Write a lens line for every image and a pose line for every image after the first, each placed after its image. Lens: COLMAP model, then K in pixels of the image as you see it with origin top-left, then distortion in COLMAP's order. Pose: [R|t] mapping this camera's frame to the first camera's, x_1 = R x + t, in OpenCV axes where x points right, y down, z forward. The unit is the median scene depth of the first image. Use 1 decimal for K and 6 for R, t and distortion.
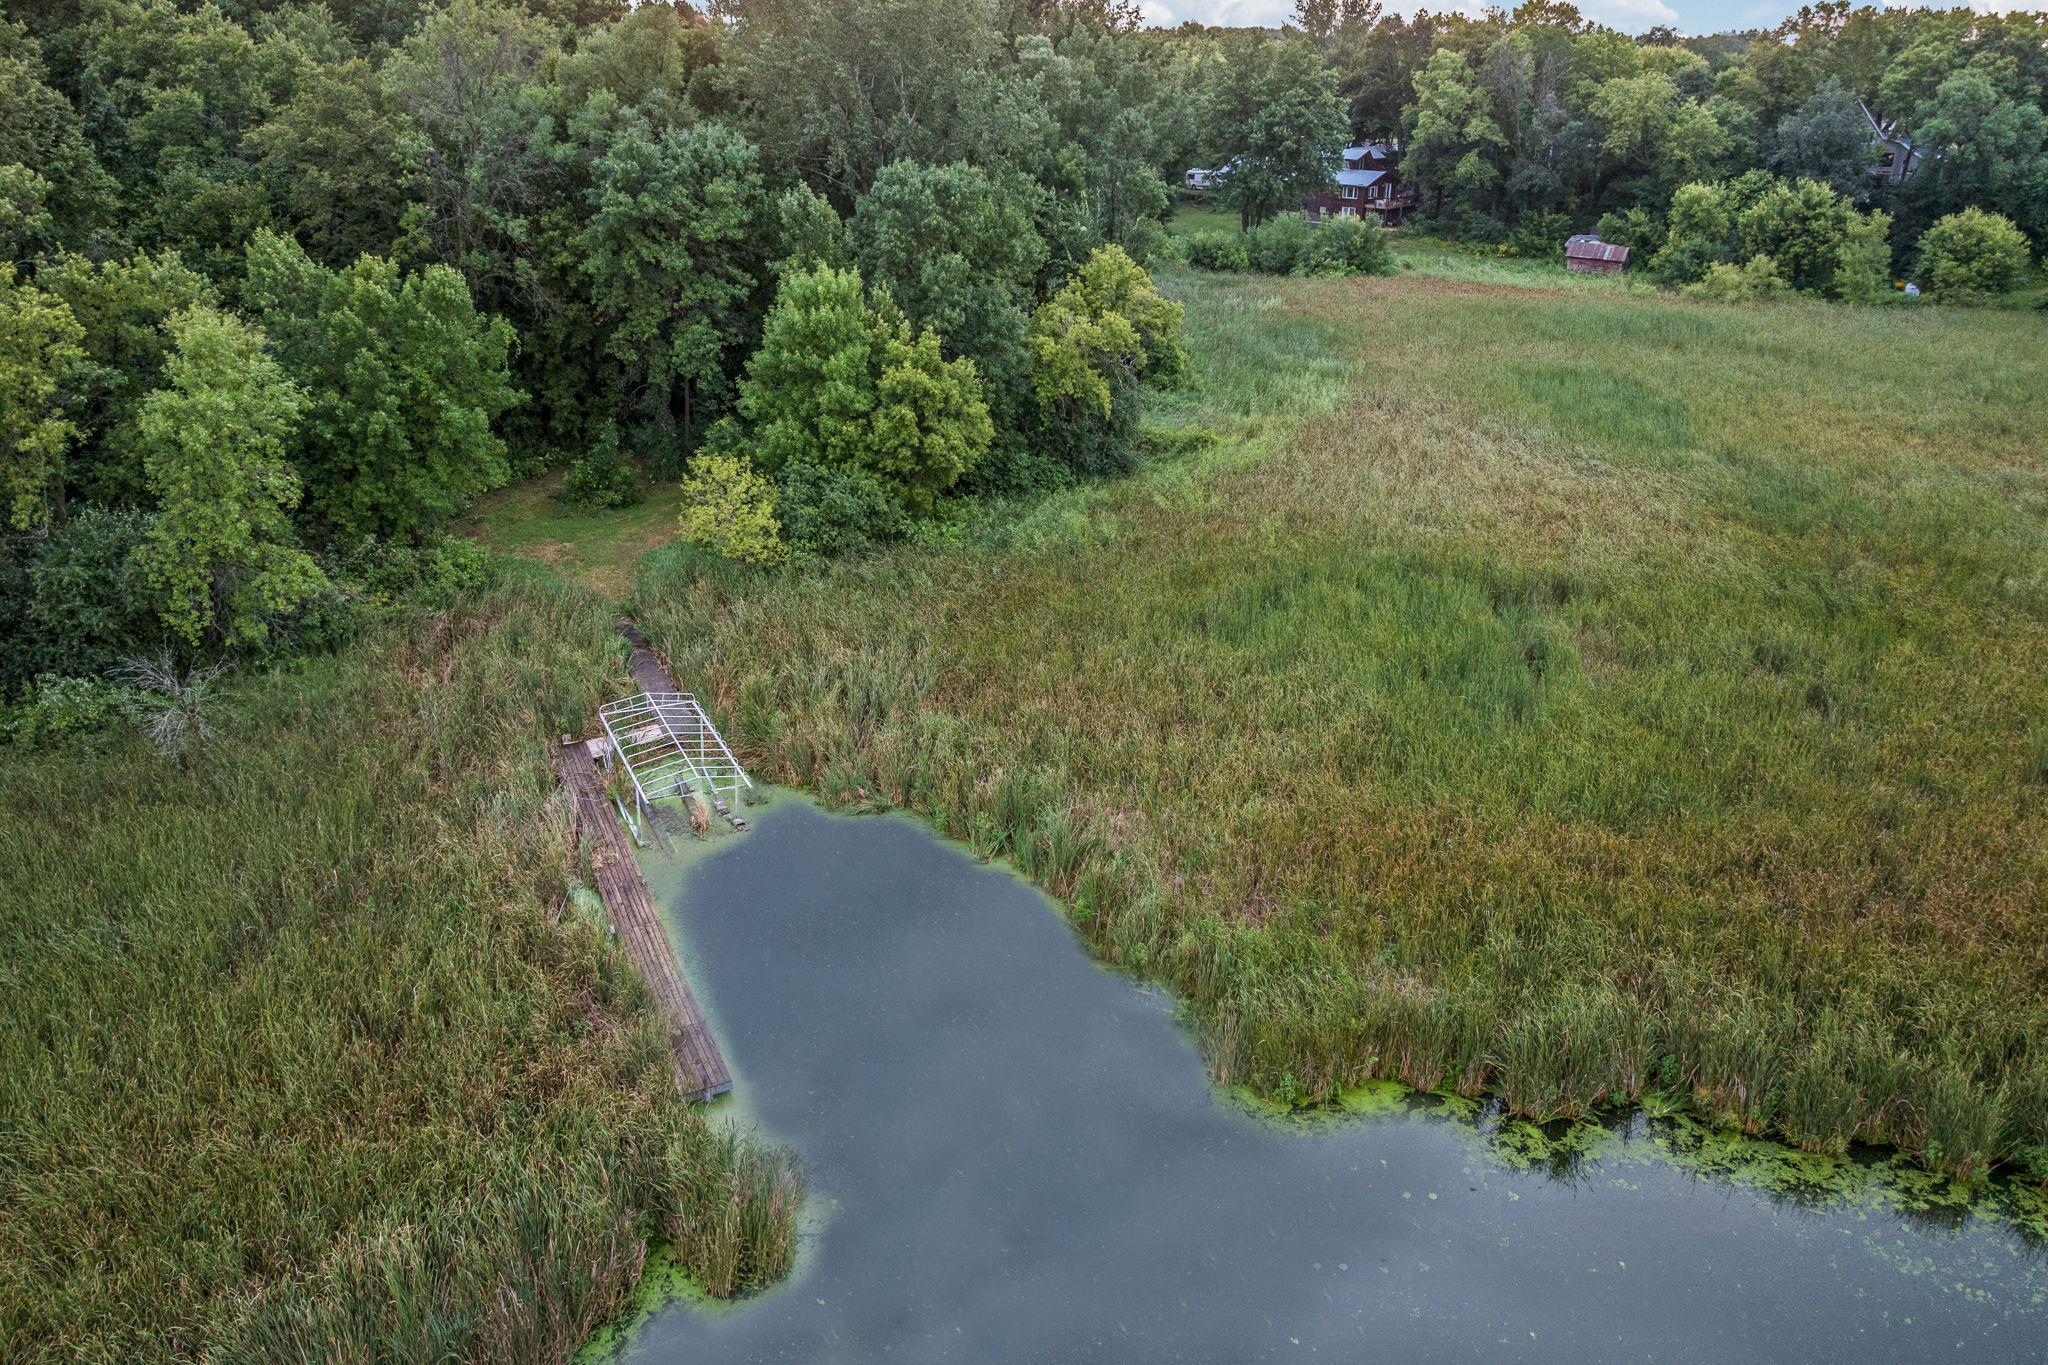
lens RADIAL K [[1469.2, 0, 1024.0], [0, 1469.2, 682.5], [0, 0, 1]] dist [-0.040206, 0.002729]
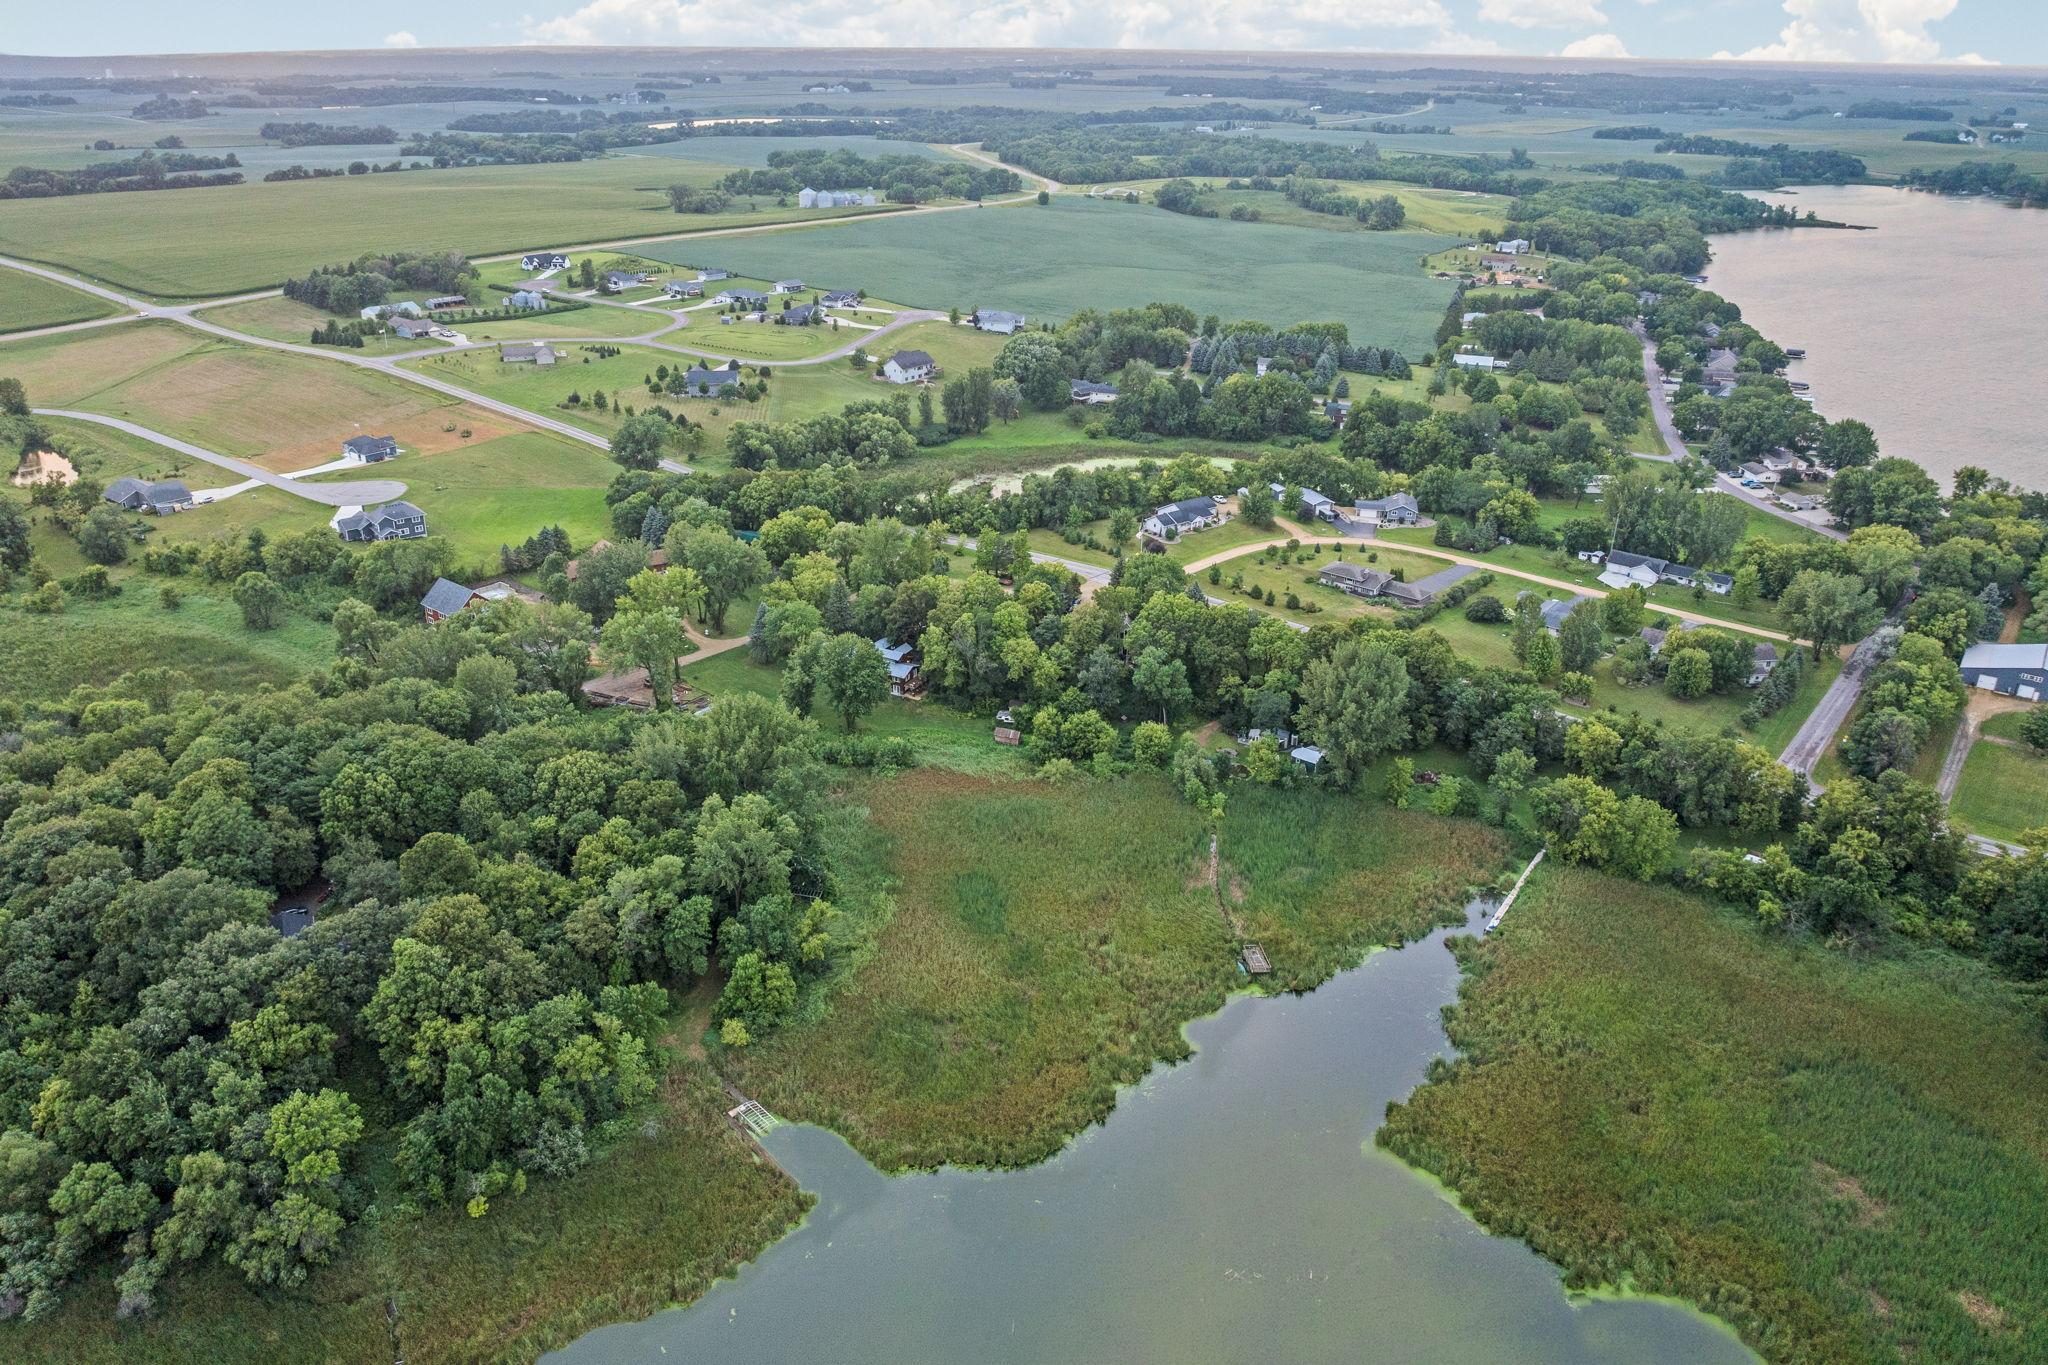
lens RADIAL K [[1462.6, 0, 1021.2], [0, 1462.6, 639.8], [0, 0, 1]] dist [-0.039874, -0.002574]
pose [[0.961408, -0.102227, 0.255431, -0.326370], [0.108390, 0.994057, -0.010130, -0.949343], [-0.252877, 0.037425, 0.966774, -2.692461]]
